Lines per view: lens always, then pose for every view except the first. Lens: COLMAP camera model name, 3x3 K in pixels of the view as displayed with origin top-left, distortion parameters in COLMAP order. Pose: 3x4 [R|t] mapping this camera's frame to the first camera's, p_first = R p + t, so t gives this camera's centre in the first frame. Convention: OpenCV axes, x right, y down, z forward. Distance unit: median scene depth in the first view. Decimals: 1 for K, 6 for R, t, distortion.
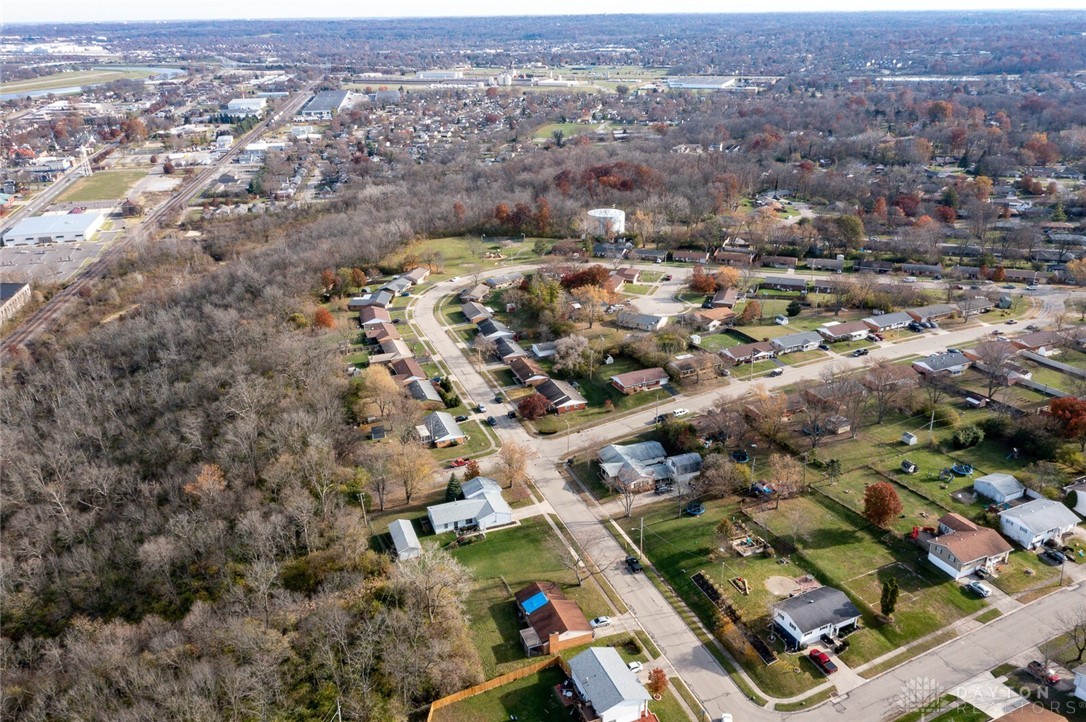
lens RADIAL K [[861.5, 0, 541.0], [0, 861.5, 365.7], [0, 0, 1]] dist [-0.003343, 0.003823]
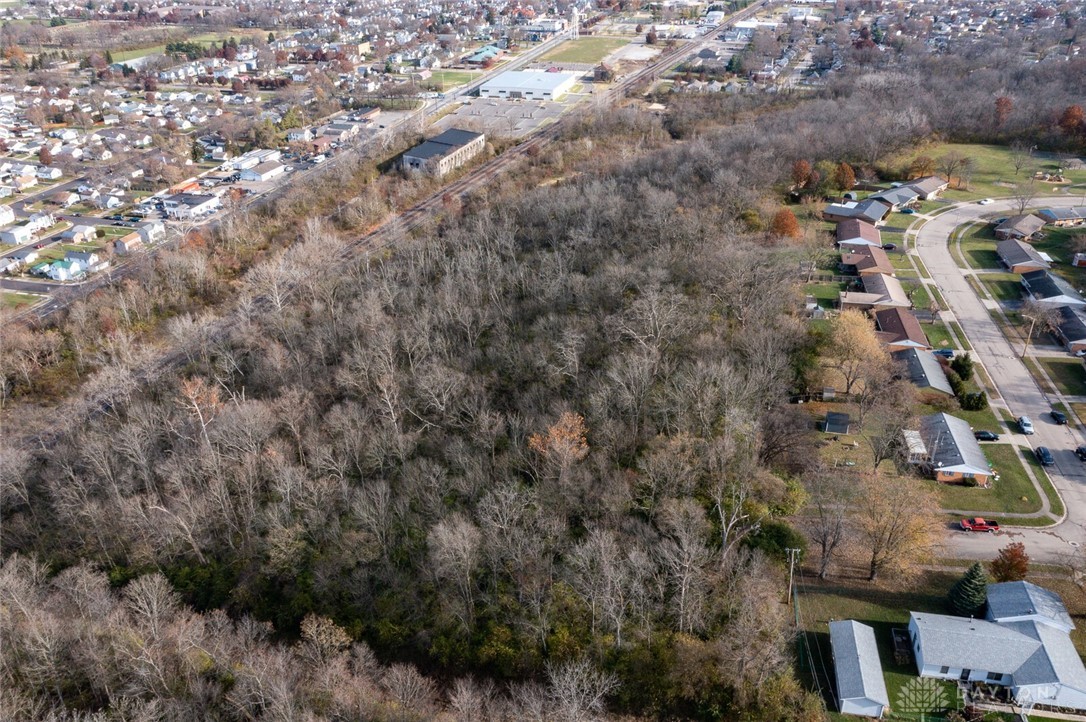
lens RADIAL K [[861.5, 0, 541.0], [0, 861.5, 365.7], [0, 0, 1]] dist [-0.003343, 0.003823]
pose [[0.860719, 0.249547, -0.443722, -0.070767], [-0.200844, 0.967371, 0.154454, -0.009483], [0.467787, -0.043823, 0.882754, 0.235313]]
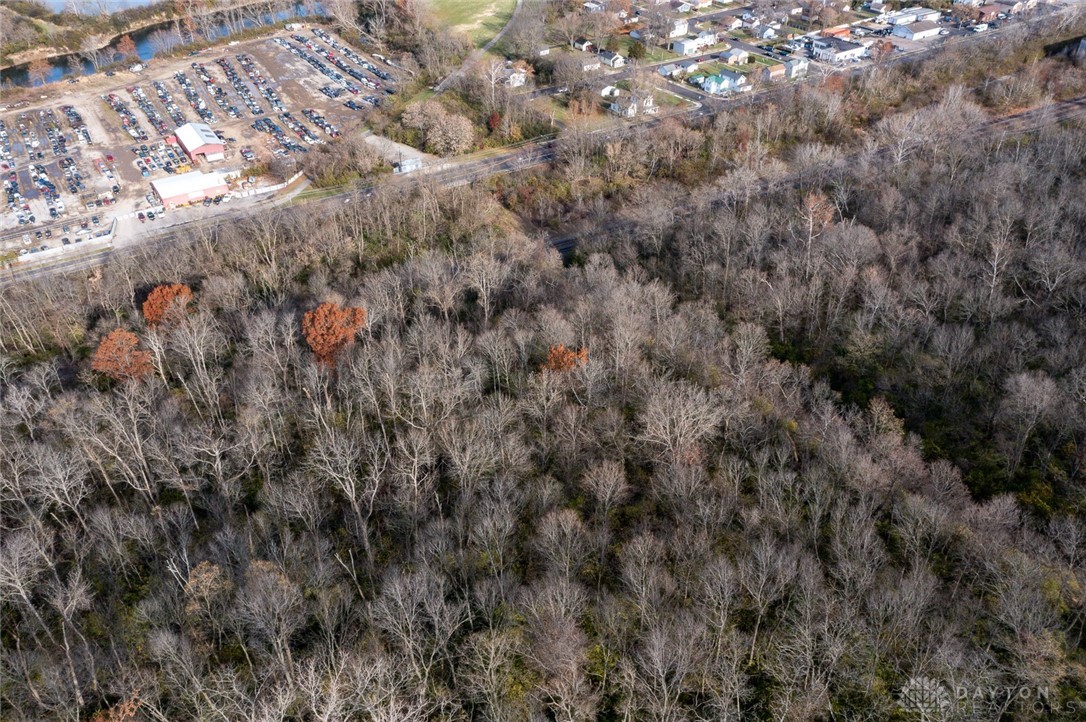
lens RADIAL K [[861.5, 0, 541.0], [0, 861.5, 365.7], [0, 0, 1]] dist [-0.003343, 0.003823]
pose [[0.340369, 0.565720, -0.751073, -0.044357], [-0.356485, 0.816772, 0.453654, 0.015863], [0.870096, 0.113337, 0.479674, 0.173431]]
